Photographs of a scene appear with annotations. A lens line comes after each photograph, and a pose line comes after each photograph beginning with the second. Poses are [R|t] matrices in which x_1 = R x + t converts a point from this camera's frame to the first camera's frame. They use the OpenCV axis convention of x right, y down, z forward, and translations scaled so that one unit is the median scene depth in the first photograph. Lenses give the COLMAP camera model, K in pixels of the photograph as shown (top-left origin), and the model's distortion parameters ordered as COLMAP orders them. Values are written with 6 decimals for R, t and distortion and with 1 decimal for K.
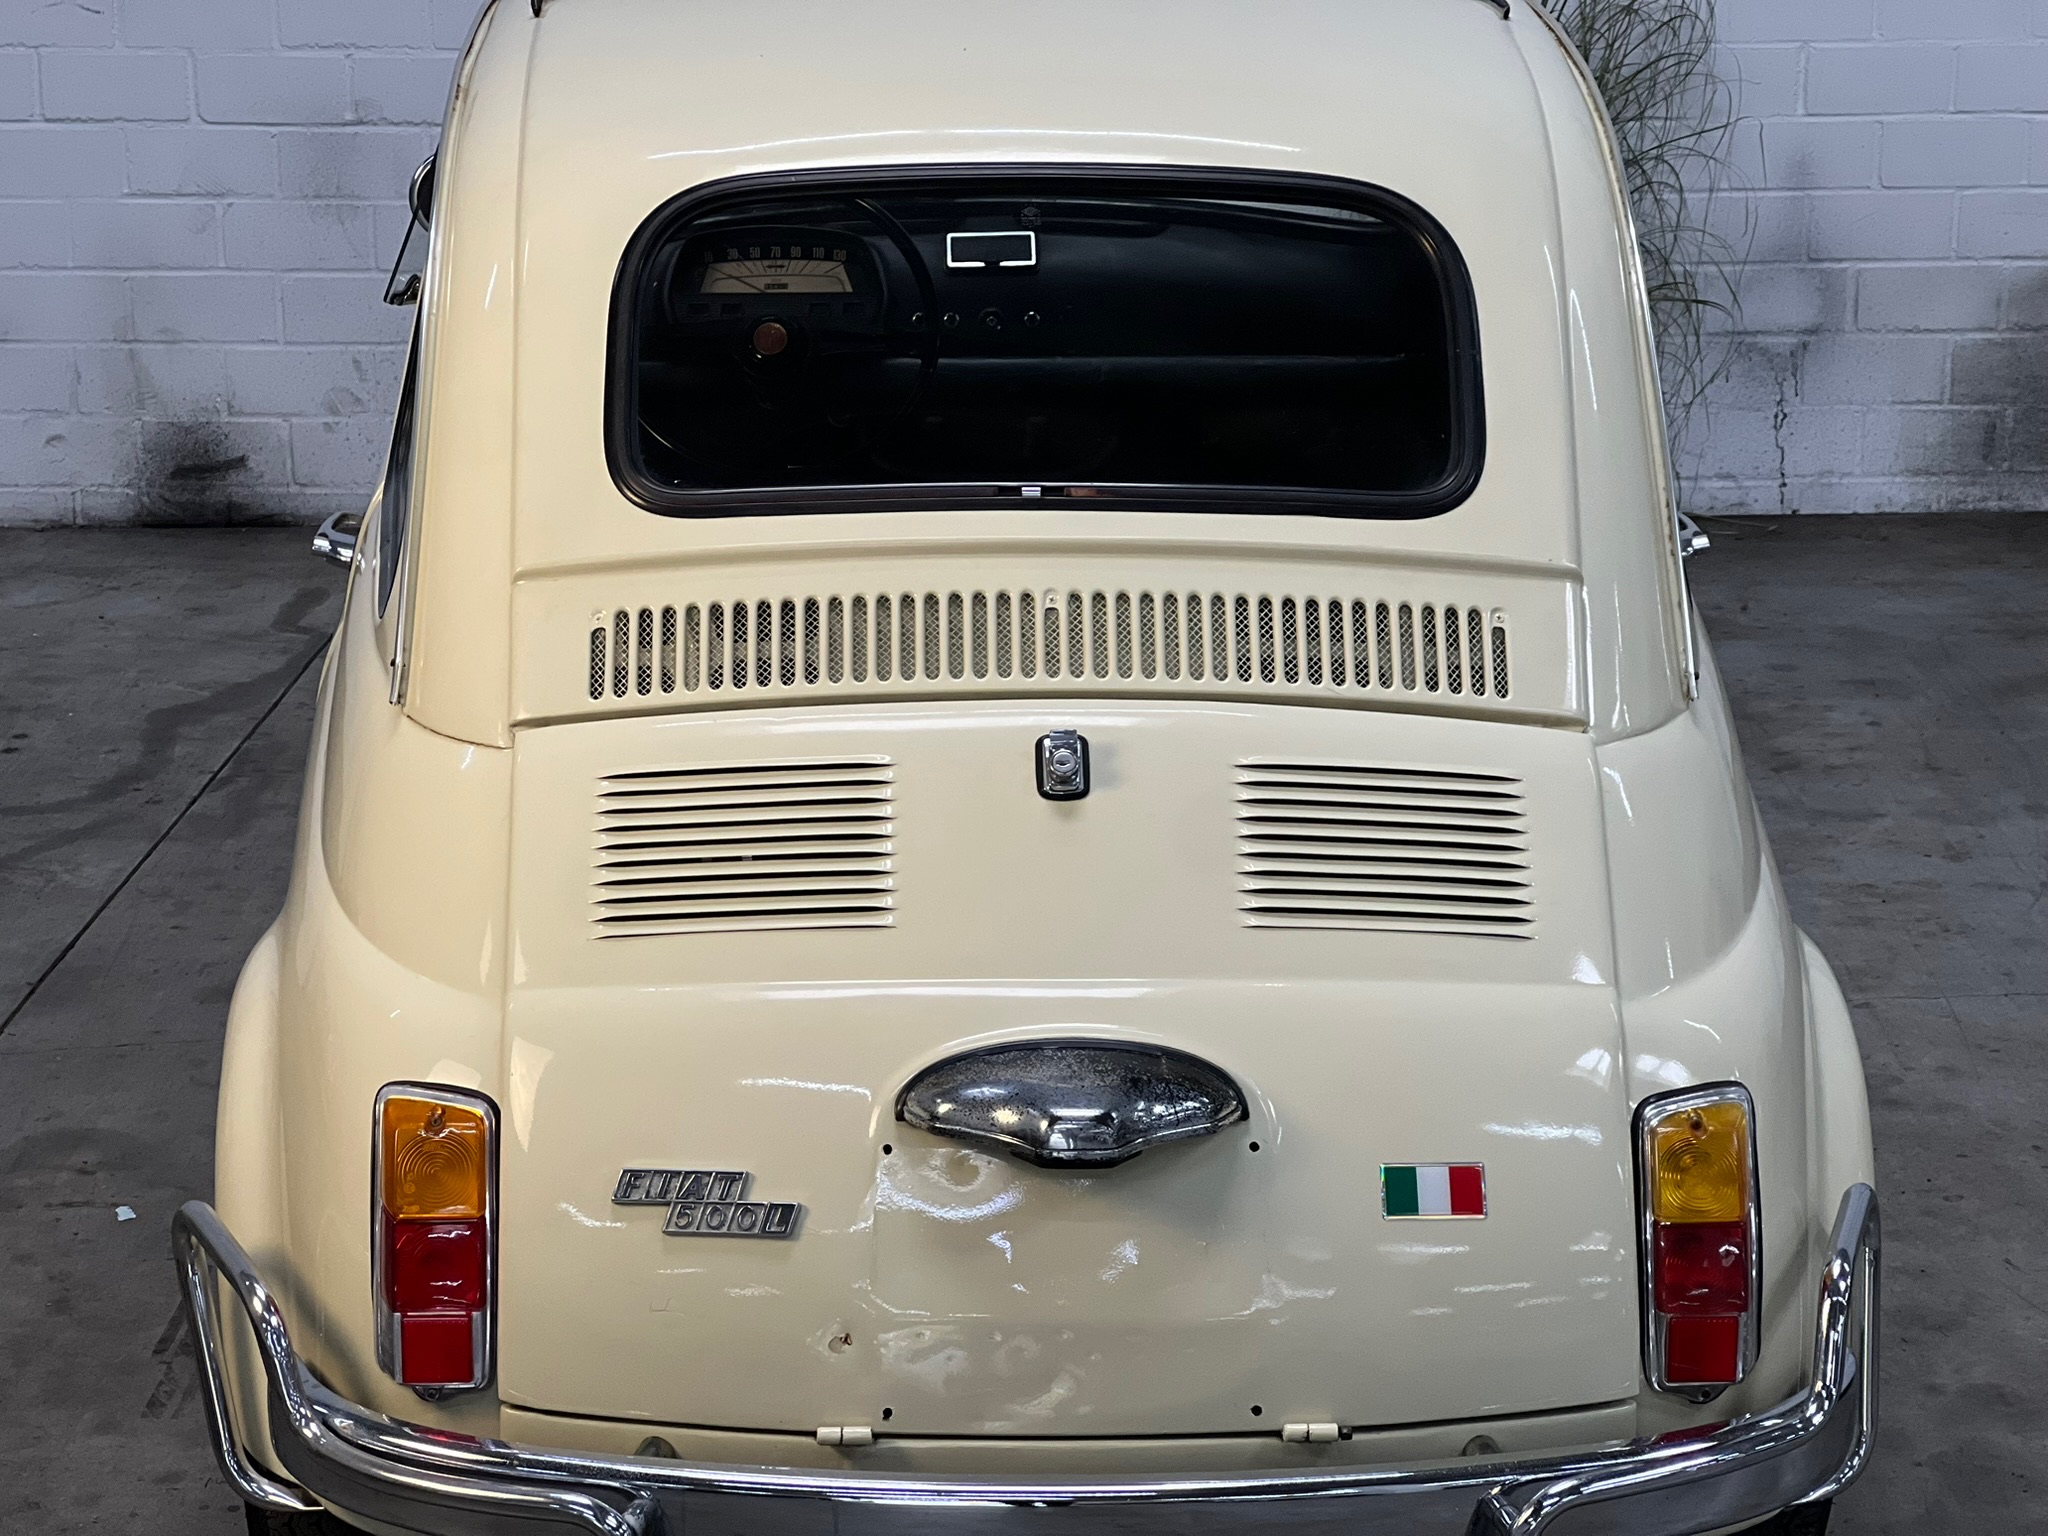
lens RADIAL K [[4744.0, 0, 974.8], [0, 4744.0, 722.7], [0, 0, 1]] dist [0.181325, 0.742162]
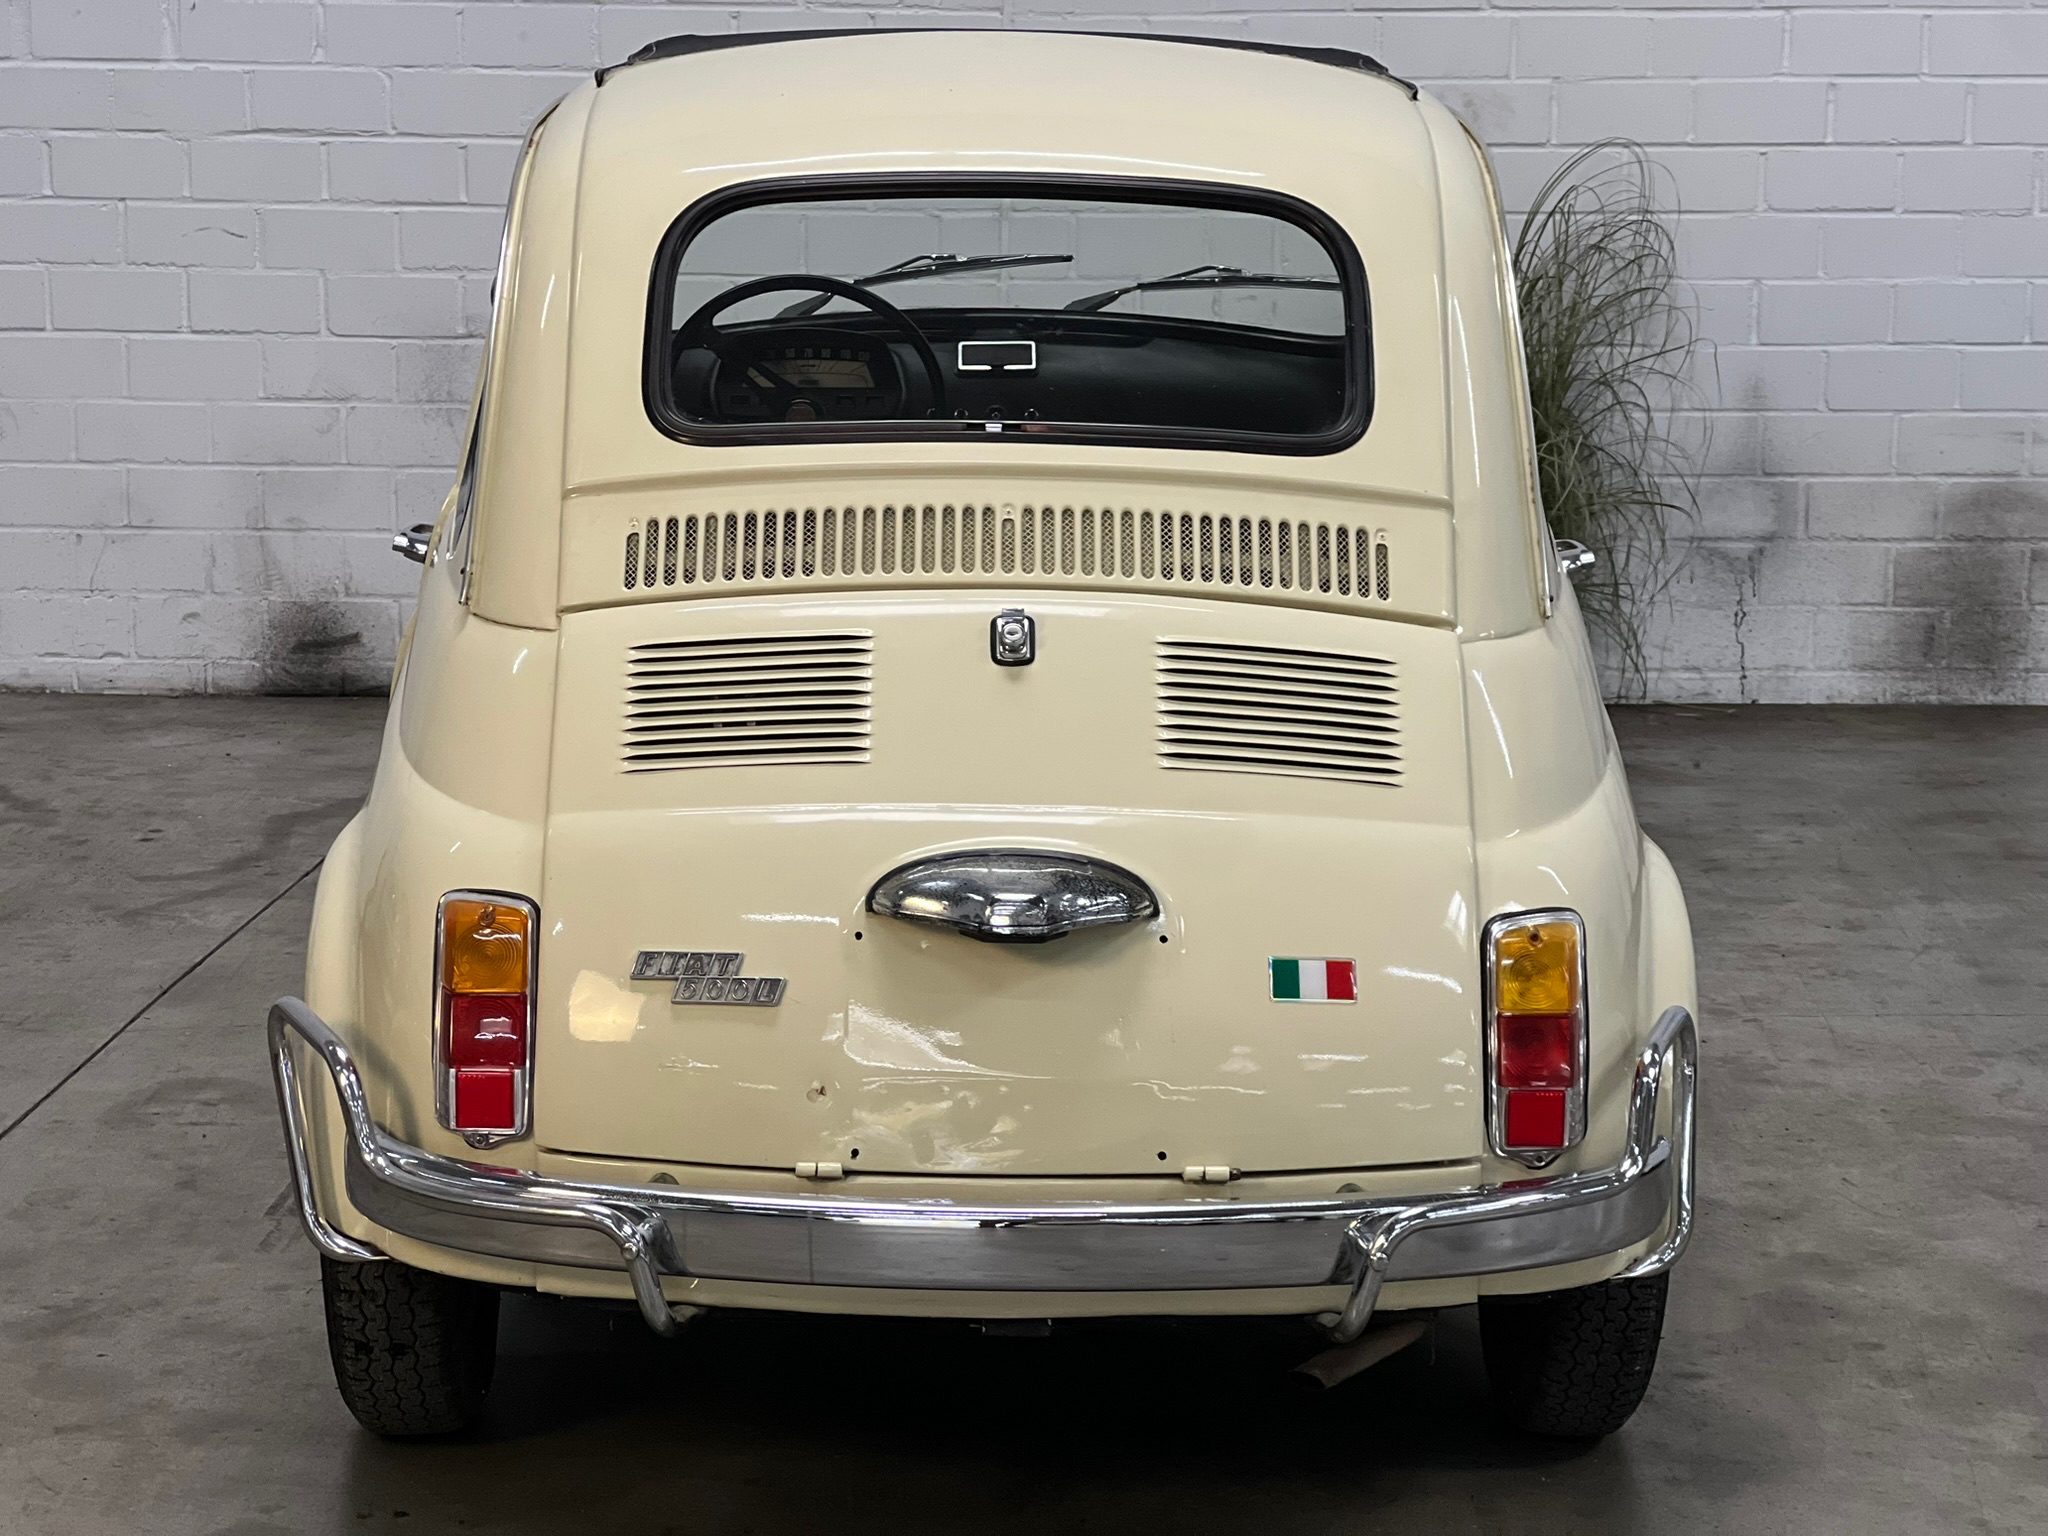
lens RADIAL K [[4744.0, 0, 974.8], [0, 4744.0, 722.7], [0, 0, 1]] dist [0.181325, 0.742162]
pose [[0.999552, 0.013062, -0.026937, 0.040537], [-0.015885, 0.994086, -0.107432, 0.156290], [0.025375, 0.107811, 0.993848, -0.192417]]
